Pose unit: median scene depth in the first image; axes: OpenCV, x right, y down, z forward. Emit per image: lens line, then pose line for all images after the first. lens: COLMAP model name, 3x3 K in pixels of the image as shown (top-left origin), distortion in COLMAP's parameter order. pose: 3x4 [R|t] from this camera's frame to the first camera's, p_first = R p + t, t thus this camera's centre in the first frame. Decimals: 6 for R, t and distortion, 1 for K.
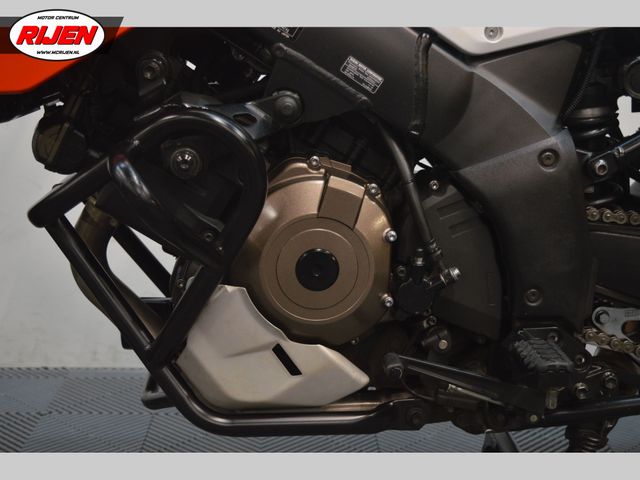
lens RADIAL K [[1035.1, 0, 320.6], [0, 1035.1, 238.8], [0, 0, 1]] dist [-0.013220, 0.000000]
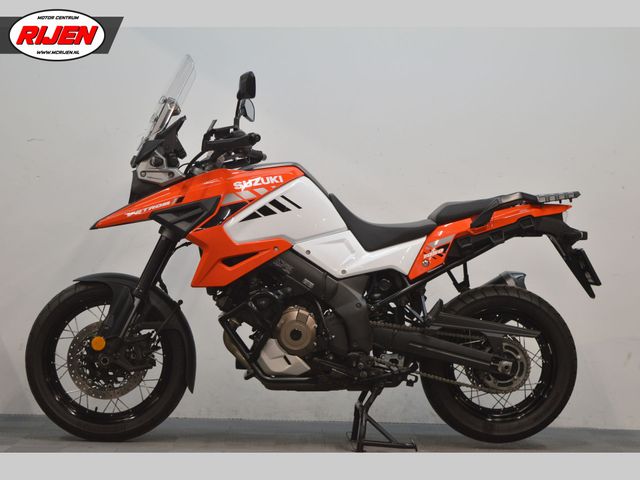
lens RADIAL K [[1545.6, 0, 318.9], [0, 1545.6, 239.5], [0, 0, 1]] dist [0.170495, 0.000000]
pose [[0.999932, 0.008103, -0.008385, 0.121872], [-0.009688, 0.977495, -0.210736, 0.856749], [0.006489, 0.210803, 0.977507, -4.459689]]
